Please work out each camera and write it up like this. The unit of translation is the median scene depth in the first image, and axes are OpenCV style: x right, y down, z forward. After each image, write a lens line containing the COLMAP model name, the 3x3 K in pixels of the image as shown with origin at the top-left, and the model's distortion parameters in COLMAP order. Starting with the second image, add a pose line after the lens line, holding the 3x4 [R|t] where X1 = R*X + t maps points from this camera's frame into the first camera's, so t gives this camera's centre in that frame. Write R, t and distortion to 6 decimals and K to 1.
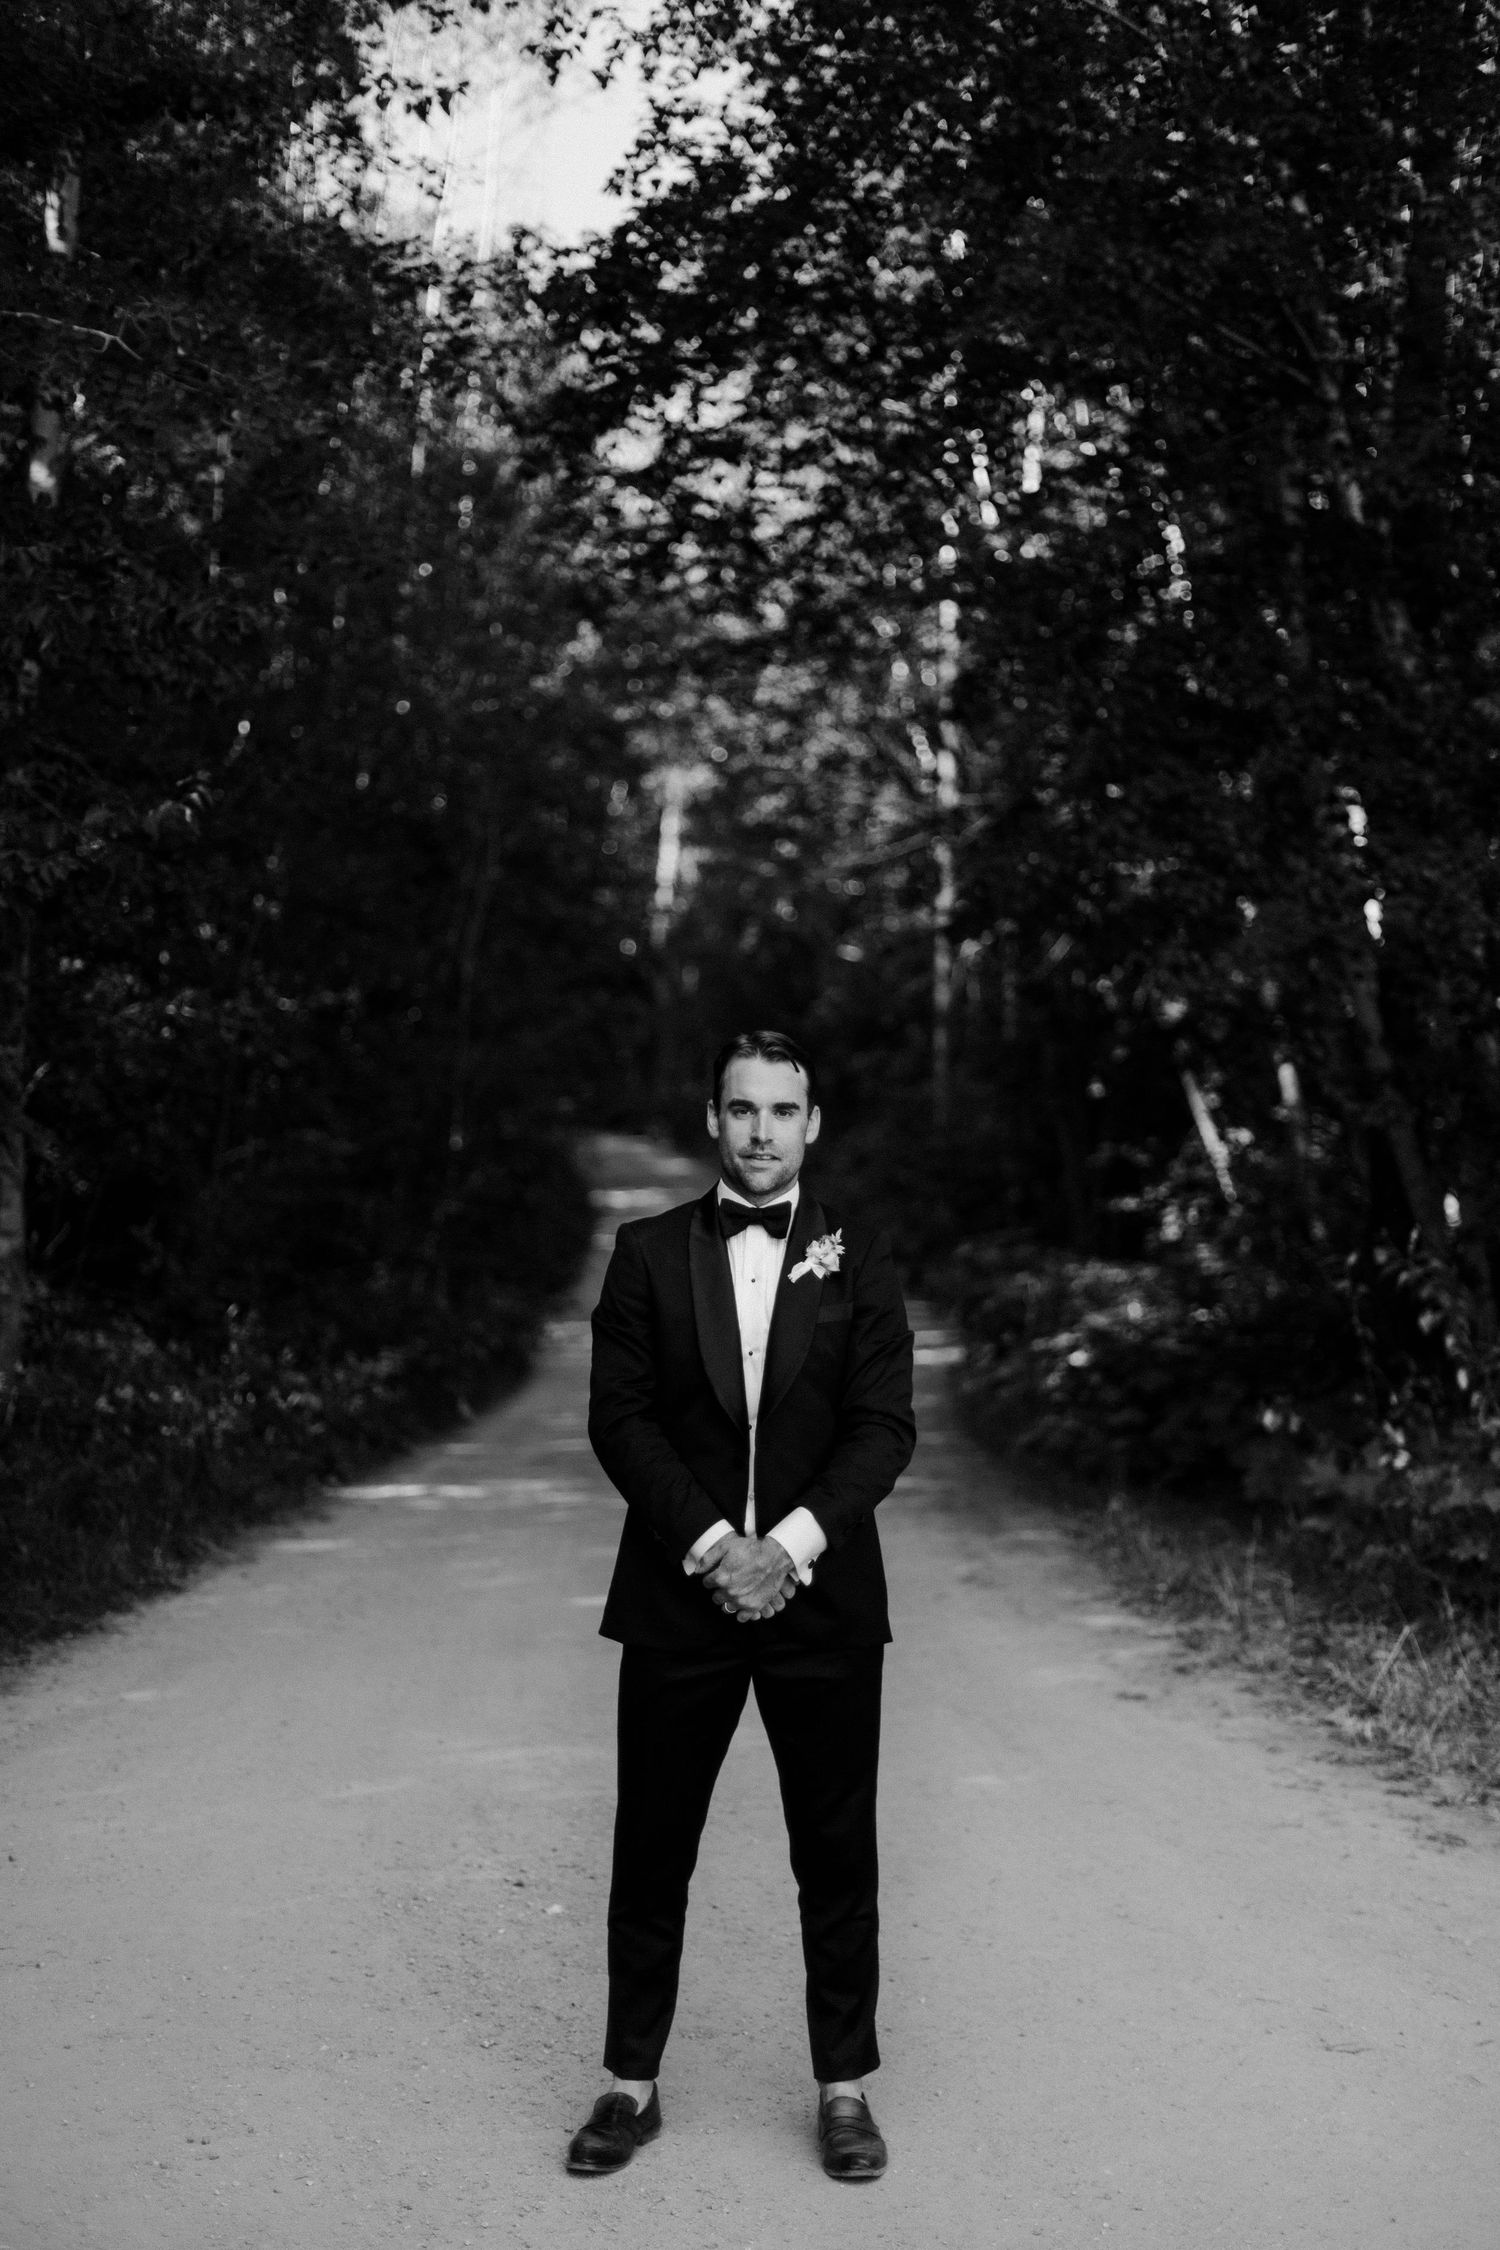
lens RADIAL K [[3228.0, 0, 751.2], [0, 3228.0, 1115.6], [0, 0, 1]] dist [0.043458, 0.114123]
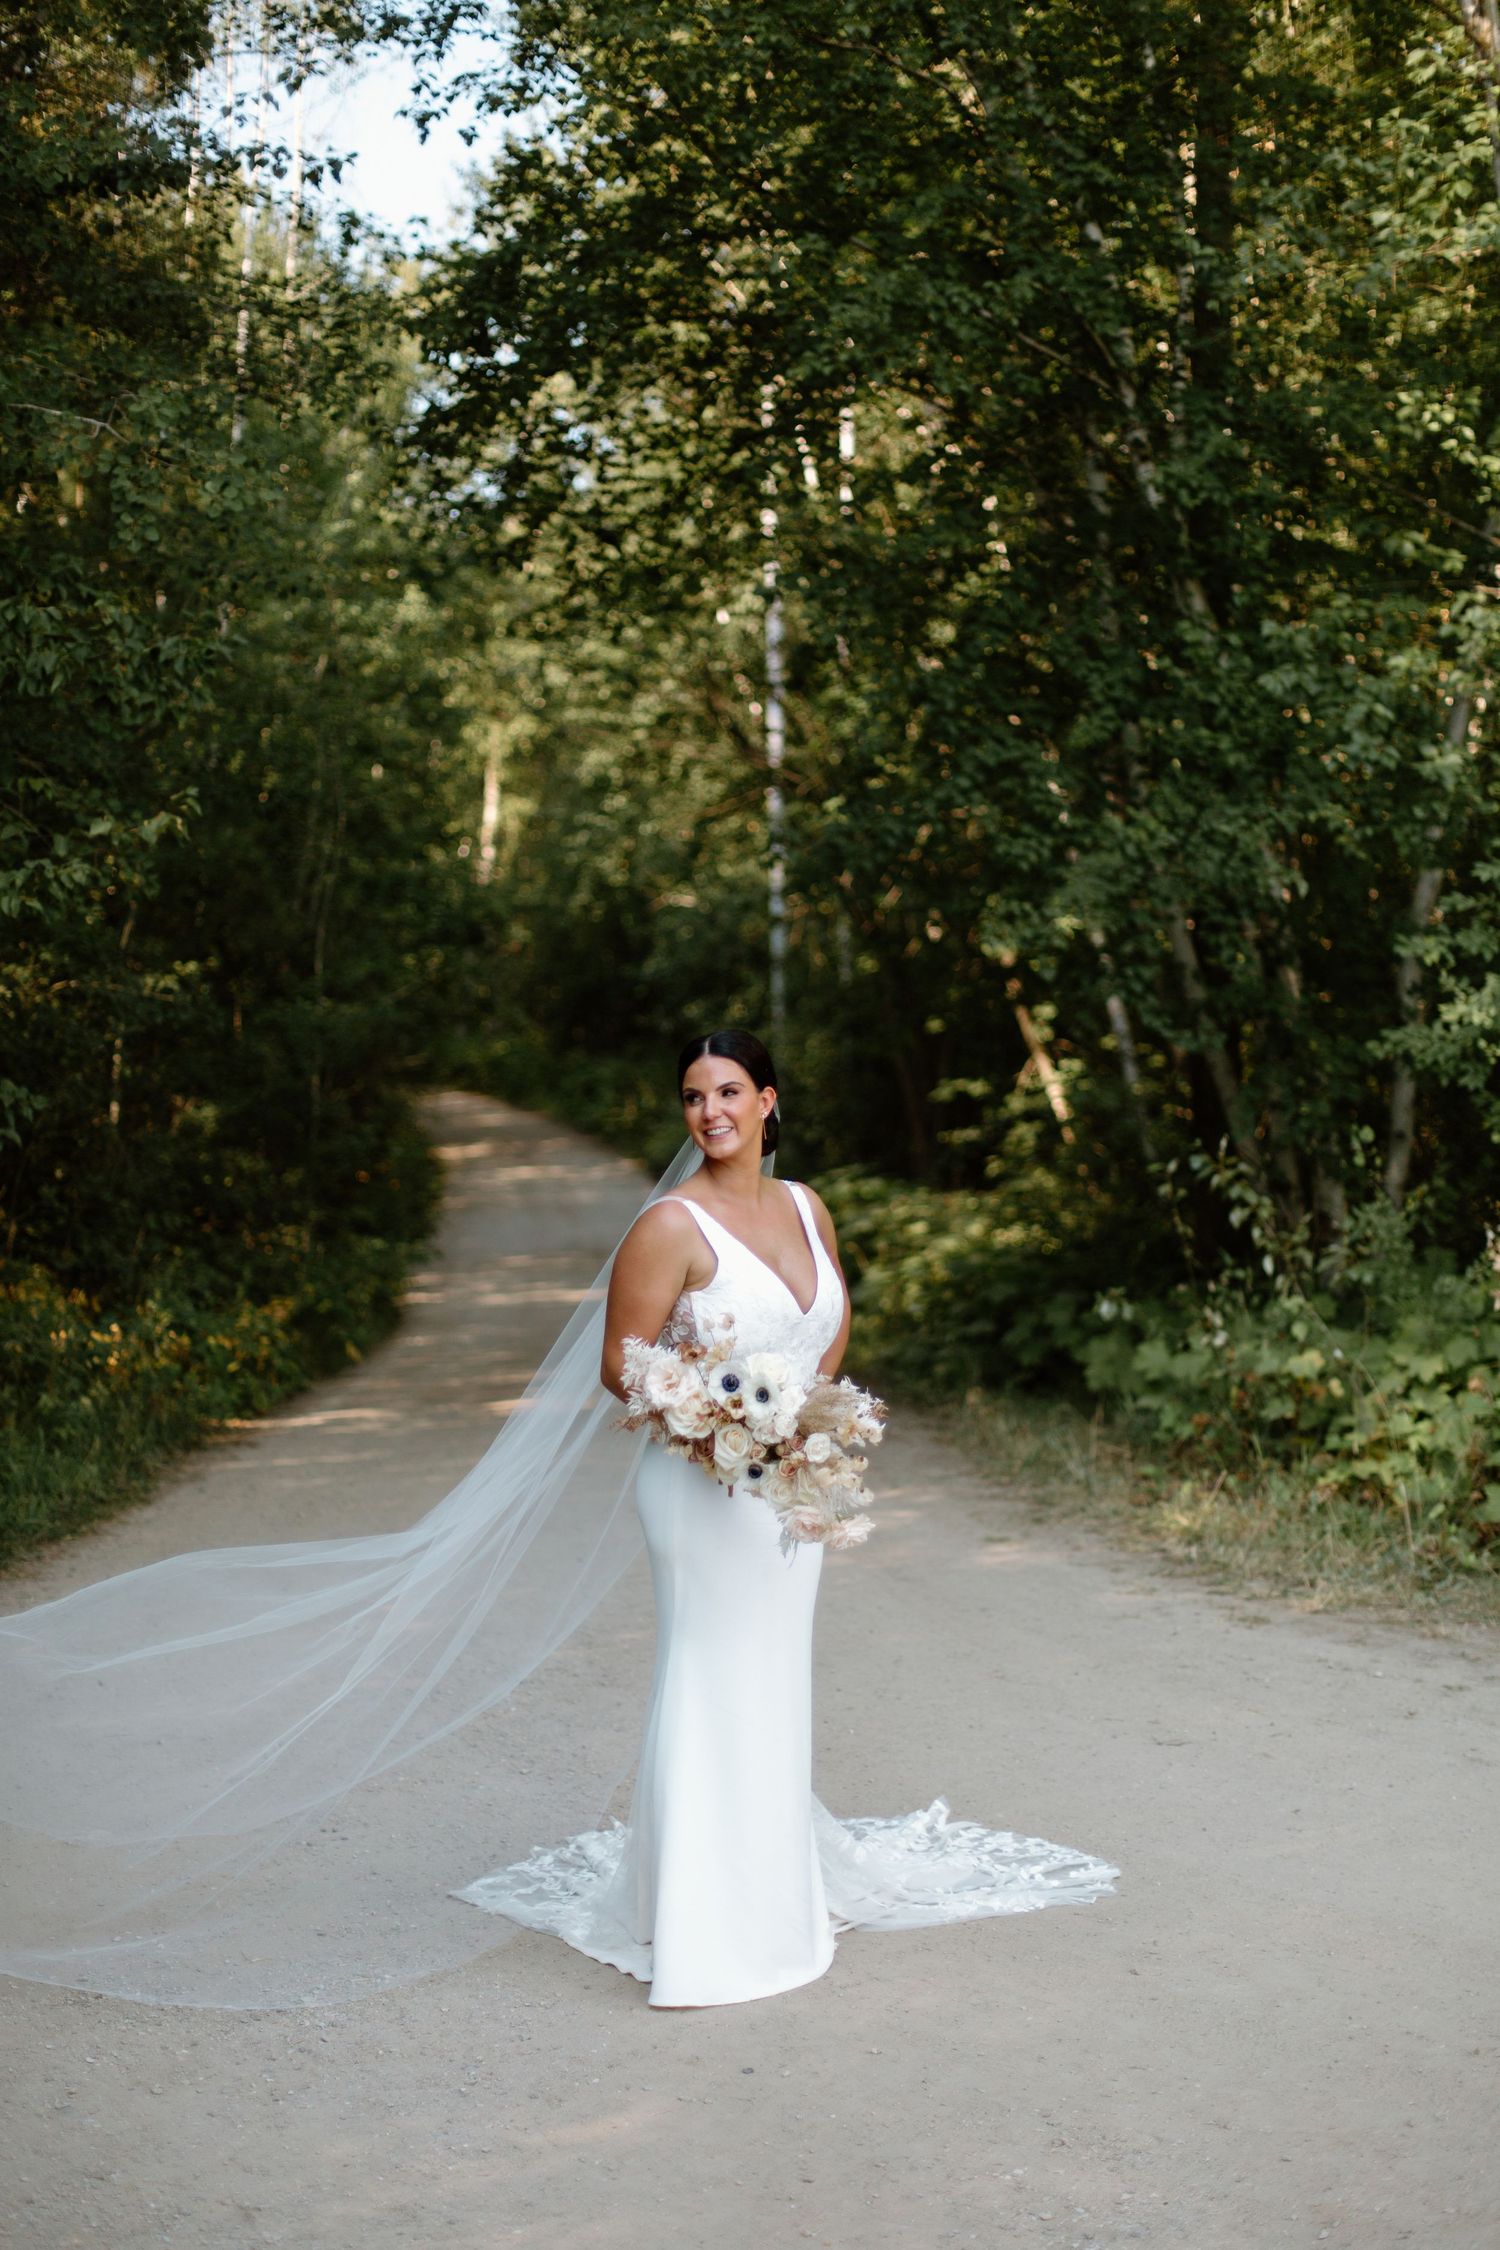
lens RADIAL K [[3247.7, 0, 747.6], [0, 3247.7, 1129.0], [0, 0, 1]] dist [-0.022434, 0.063248]
pose [[0.998034, -0.037952, 0.049880, -0.019785], [0.036928, 0.999091, 0.021305, 0.000654], [-0.050643, -0.019421, 0.998528, -0.130716]]
